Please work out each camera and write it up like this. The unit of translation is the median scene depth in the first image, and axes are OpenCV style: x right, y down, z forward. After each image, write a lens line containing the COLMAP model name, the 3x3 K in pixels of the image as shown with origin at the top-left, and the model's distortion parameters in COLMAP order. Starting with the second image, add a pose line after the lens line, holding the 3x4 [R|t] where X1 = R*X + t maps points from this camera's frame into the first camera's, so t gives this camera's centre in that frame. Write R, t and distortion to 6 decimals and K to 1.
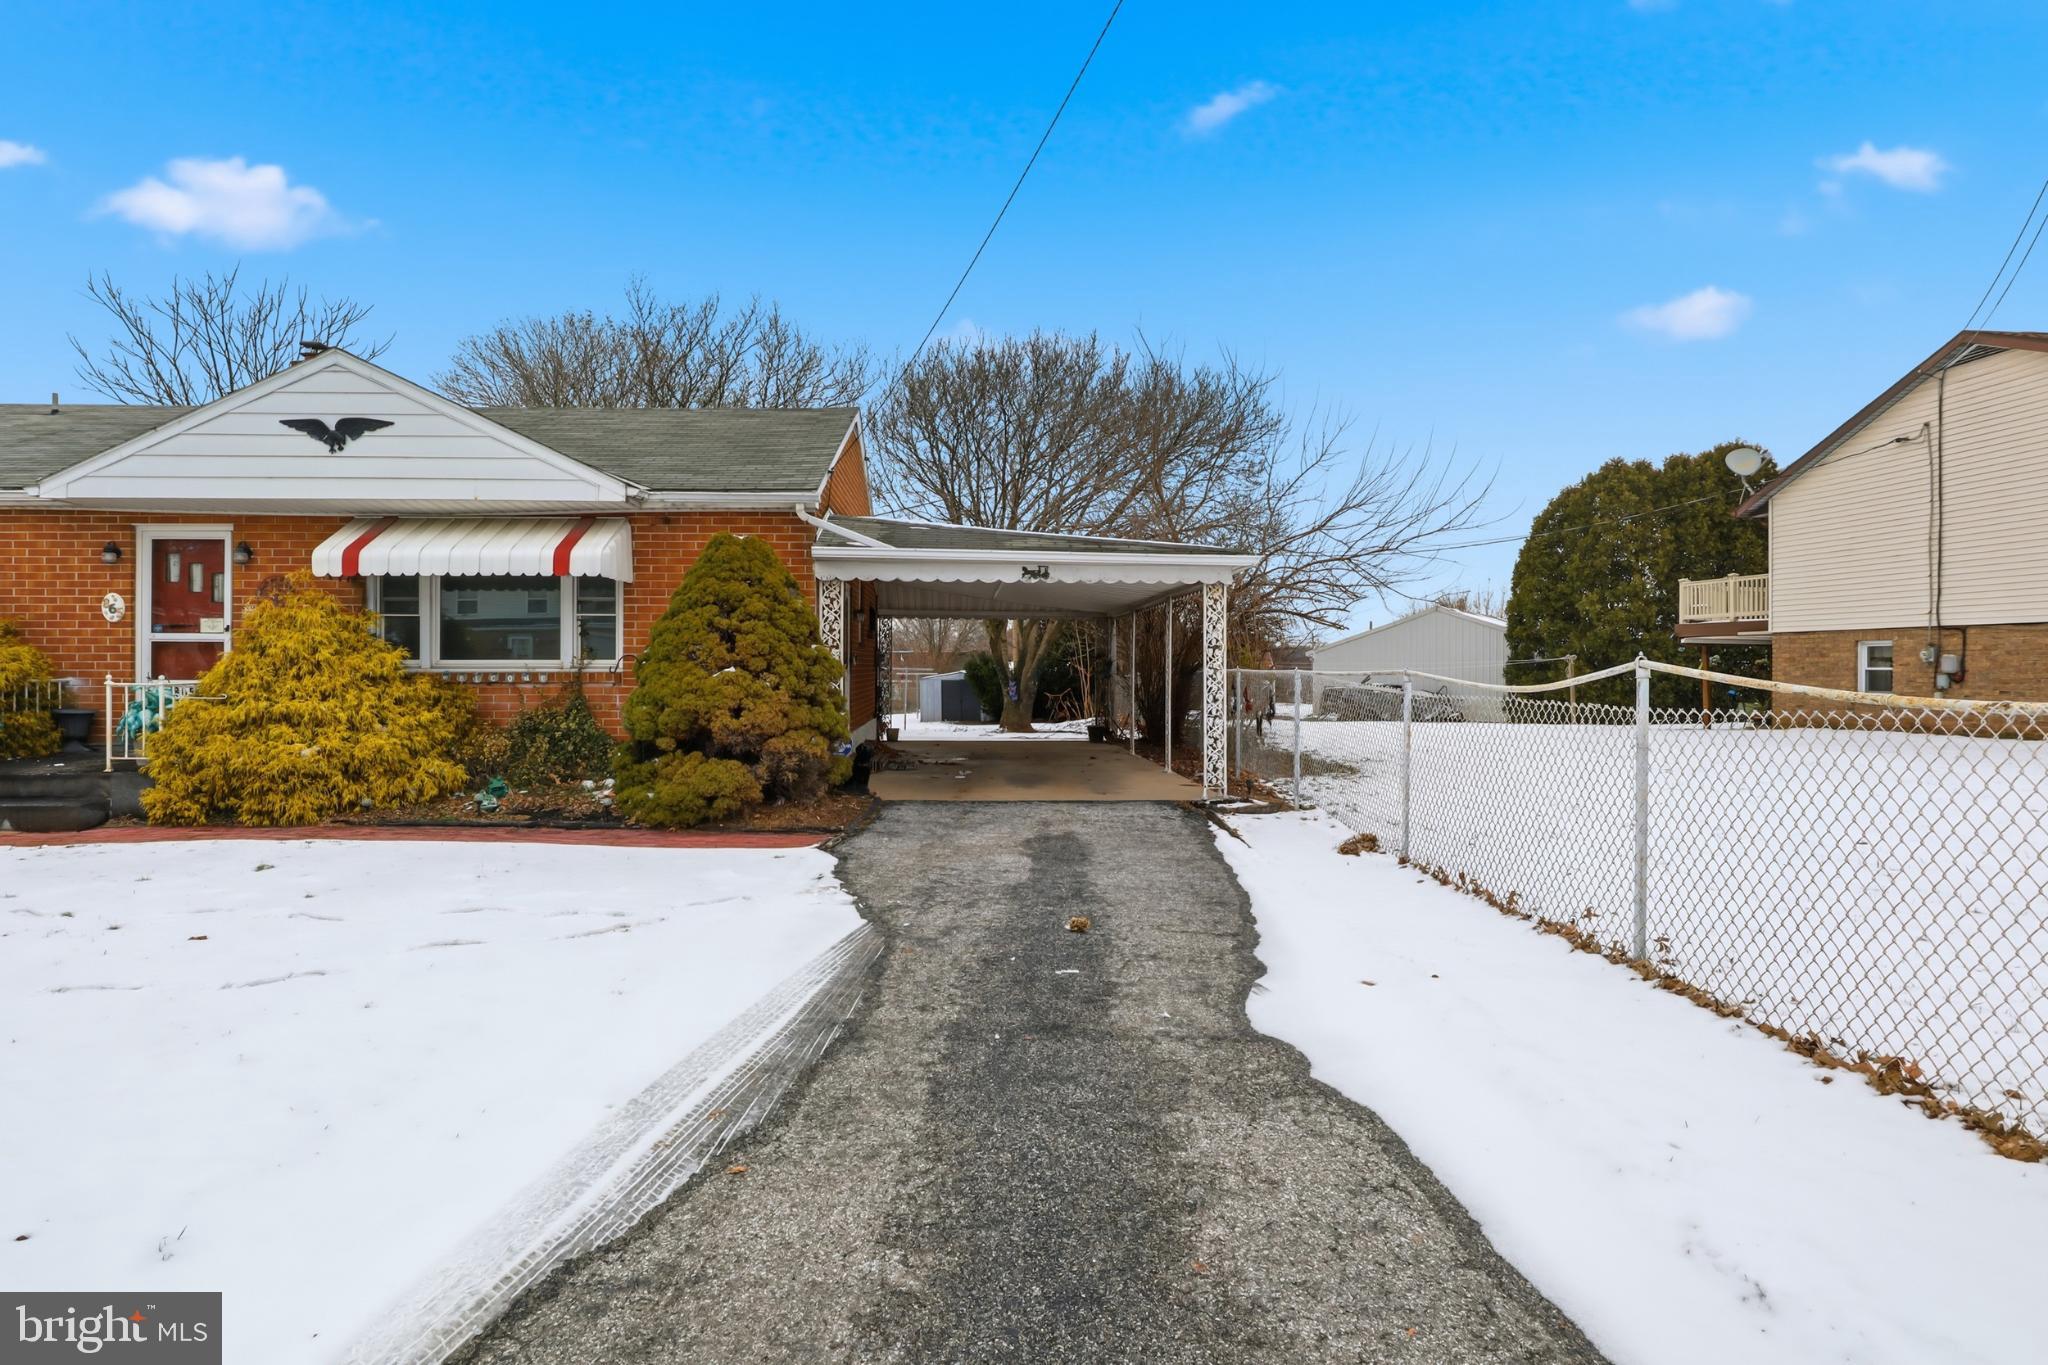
lens RADIAL K [[1036.0, 0, 1009.7], [0, 1036.0, 668.6], [0, 0, 1]] dist [-0.041194, 0.012510]
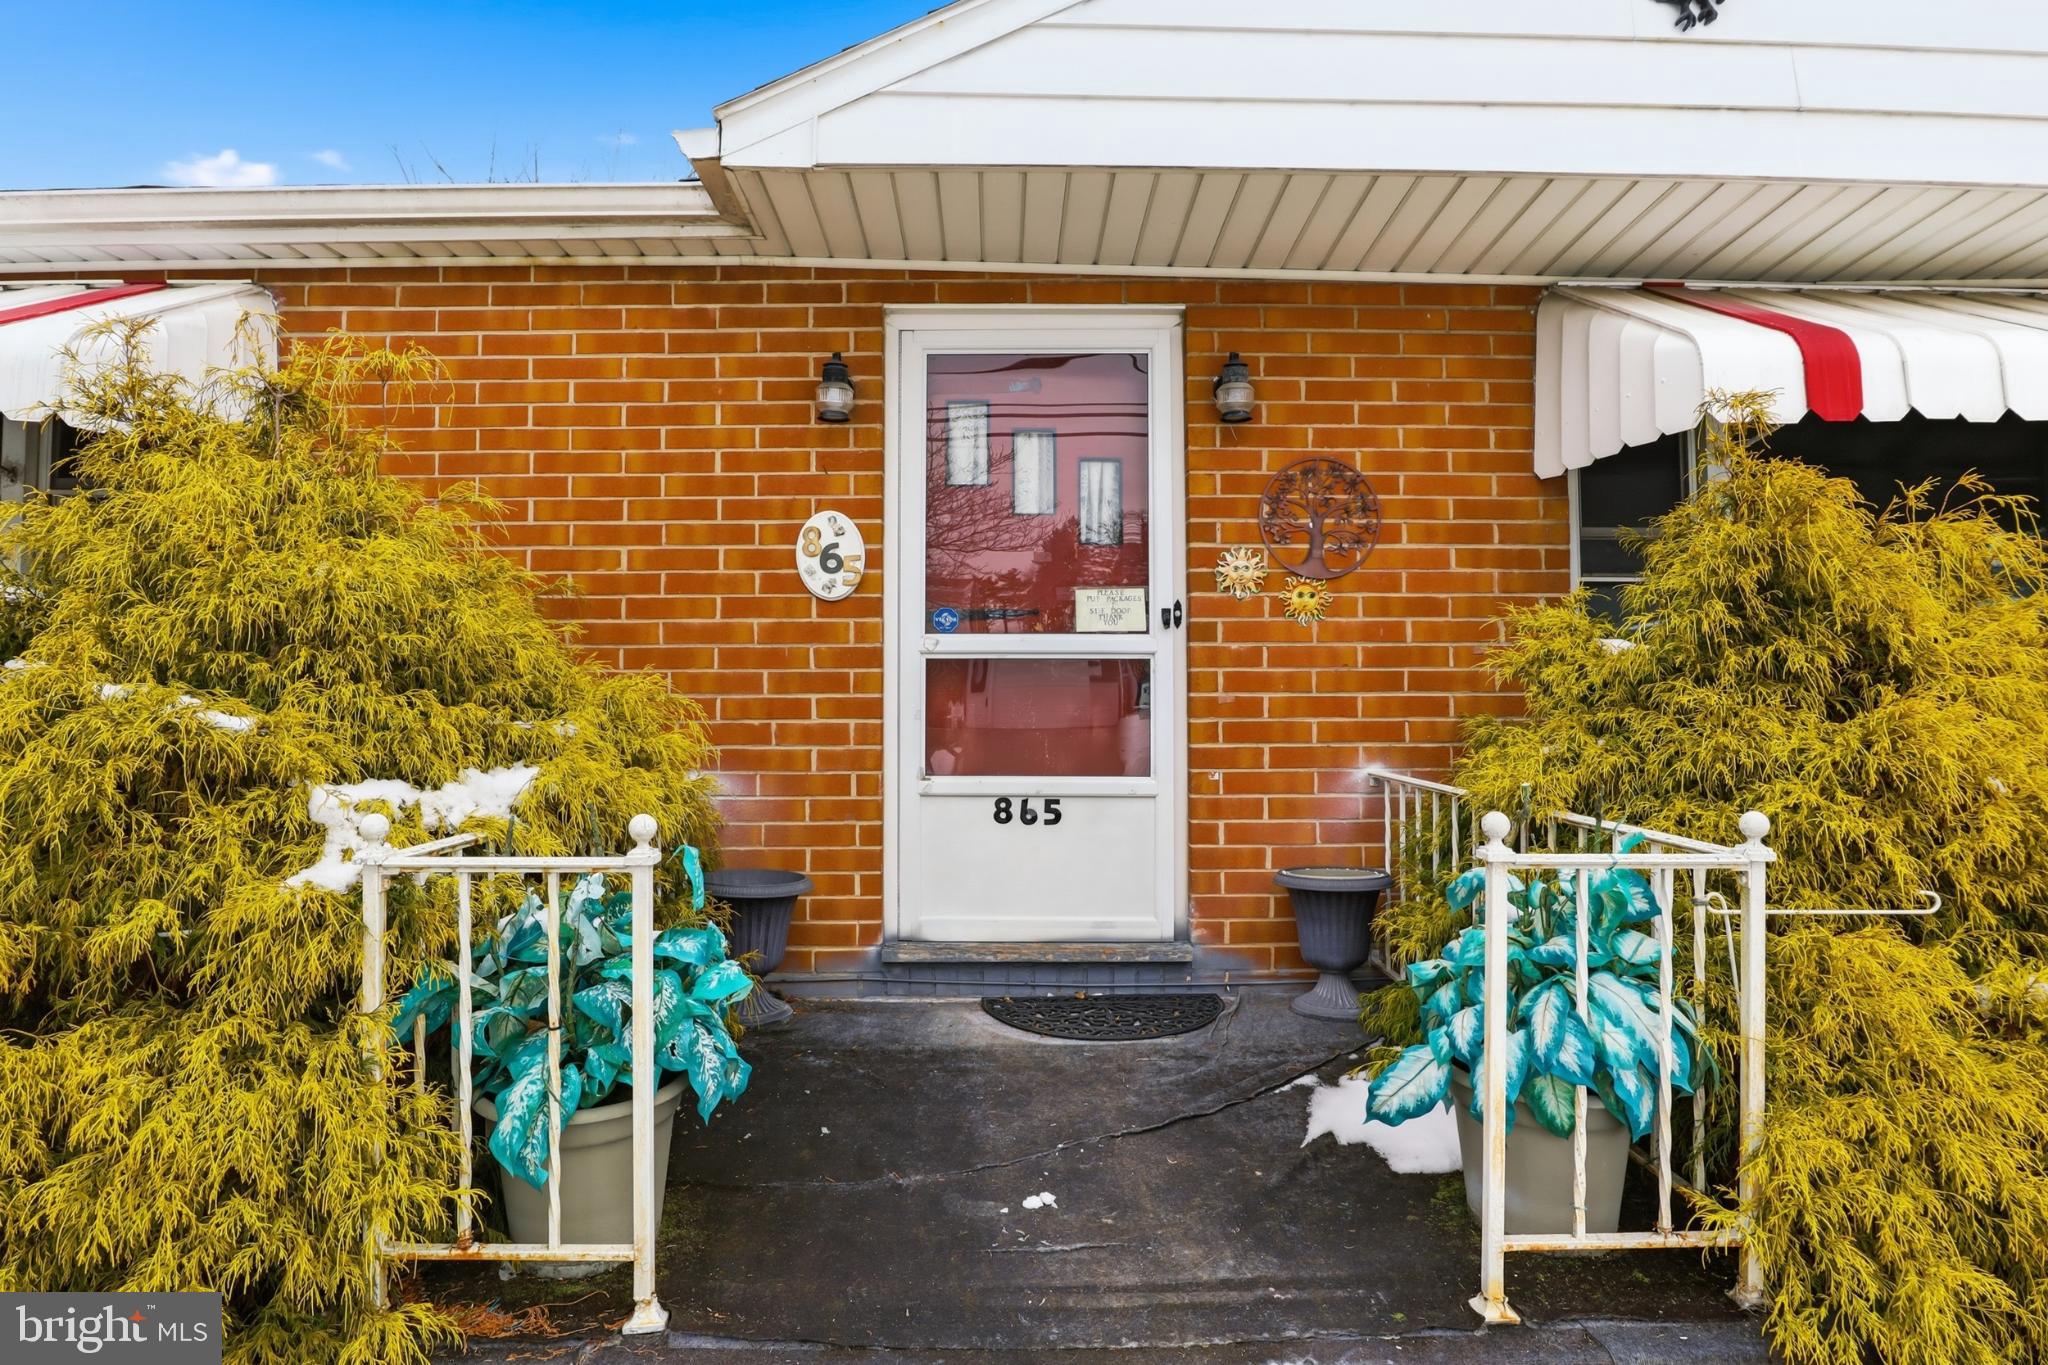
lens RADIAL K [[1036.0, 0, 1012.6], [0, 1036.0, 669.8], [0, 0, 1]] dist [-0.041194, 0.012510]
pose [[0.999246, -0.006342, -0.038297, -0.817396], [0.005254, 0.999581, -0.028458, -0.013459], [0.038461, 0.028236, 0.998861, 0.669147]]
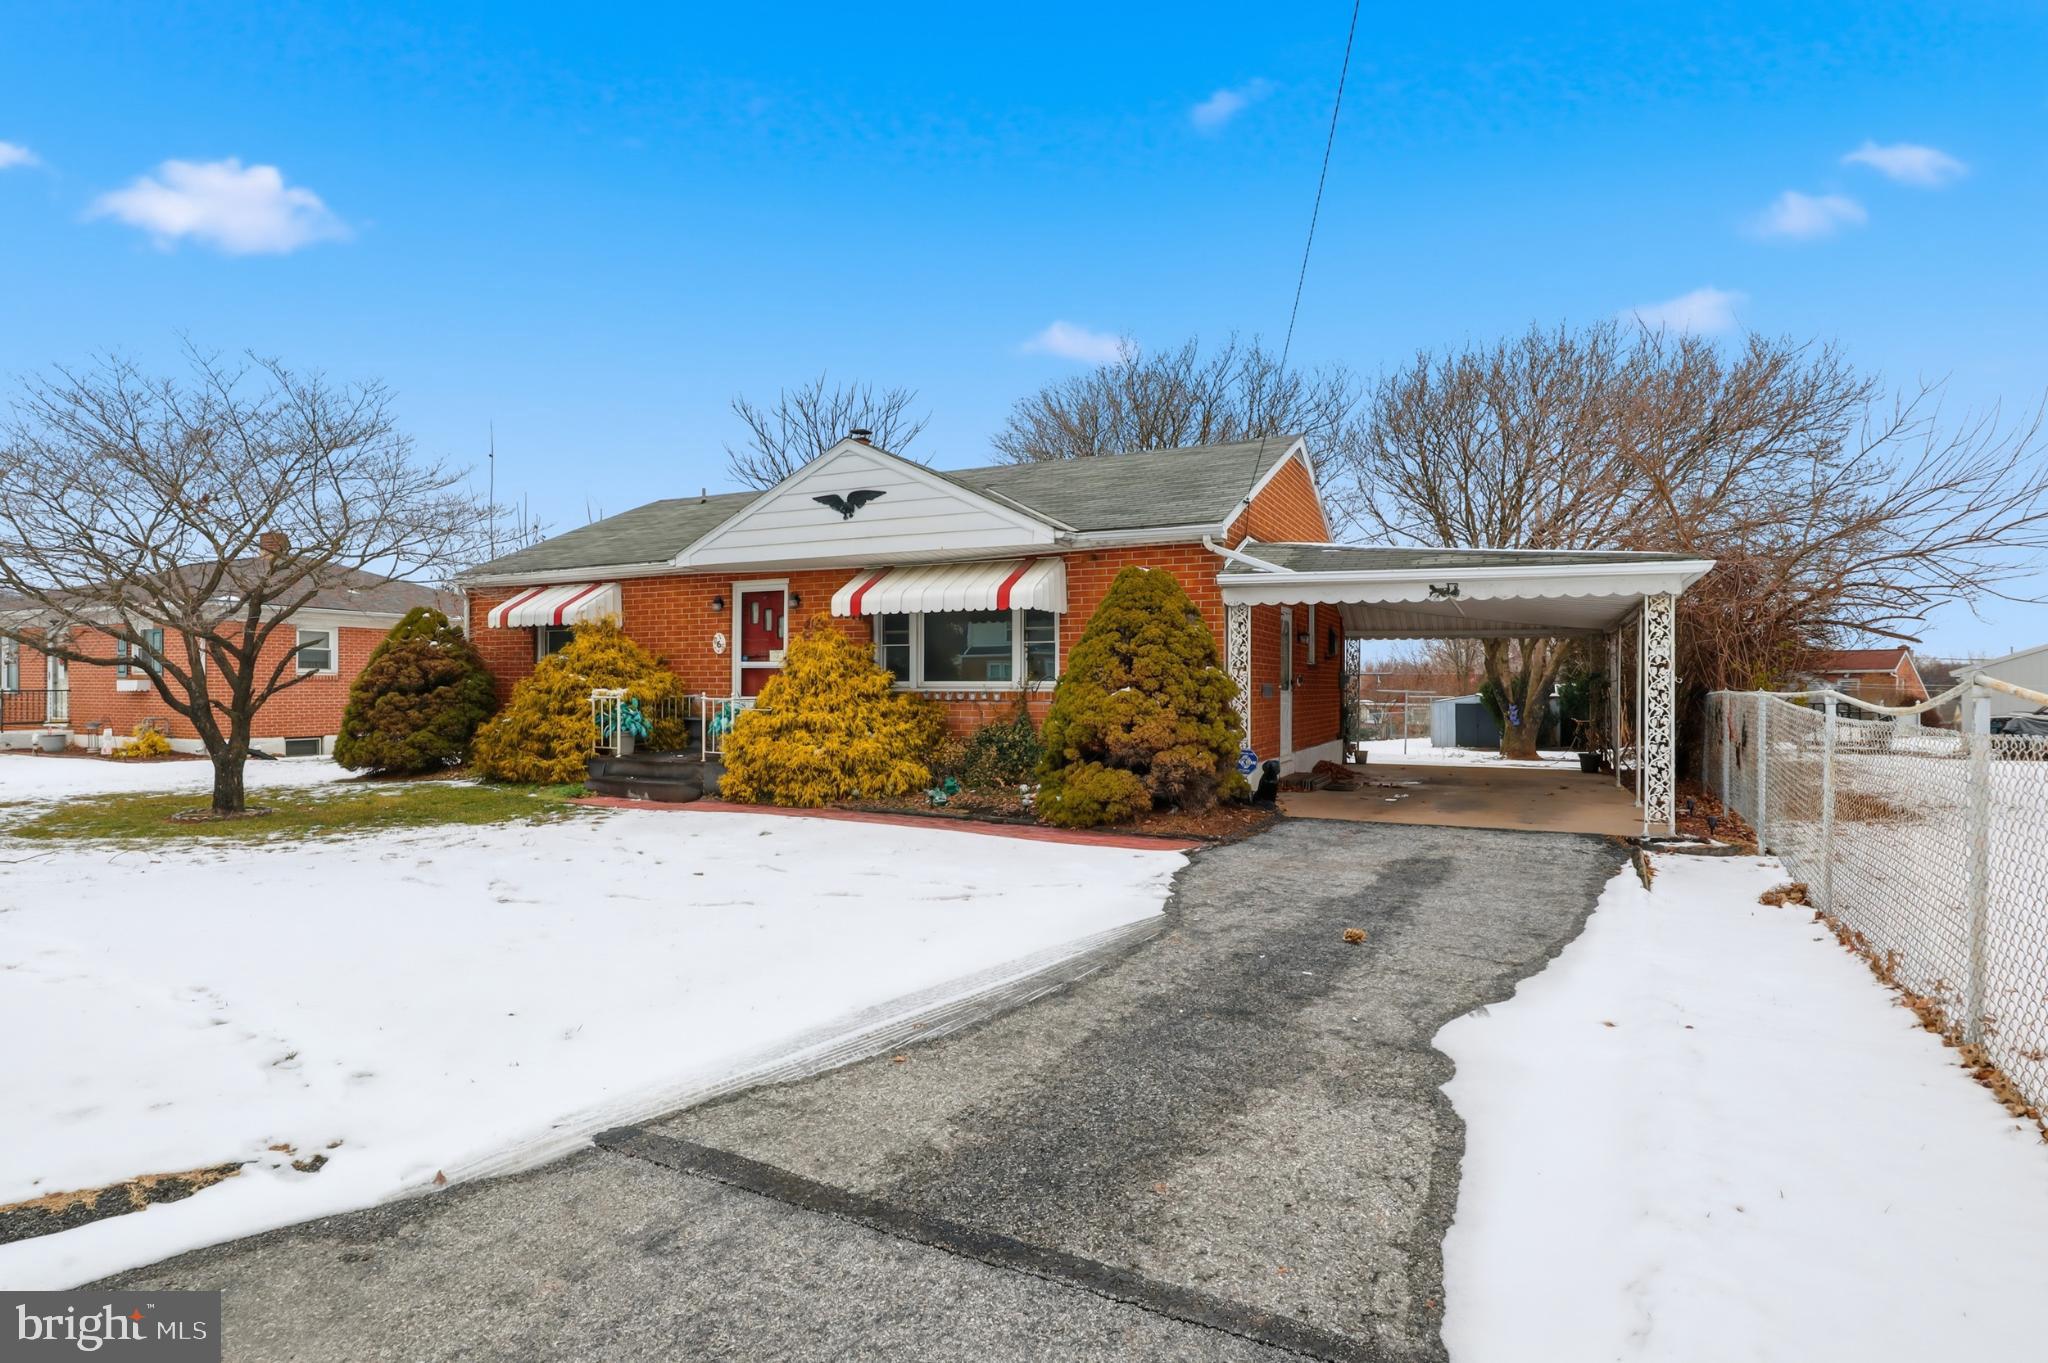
lens RADIAL K [[1036.0, 0, 1029.4], [0, 1036.0, 682.6], [0, 0, 1]] dist [-0.041194, 0.012510]
pose [[0.879046, -0.001512, -0.476735, 0.149968], [-0.002752, 0.999962, -0.008245, 0.002816], [0.476729, 0.008560, 0.879008, -0.029168]]
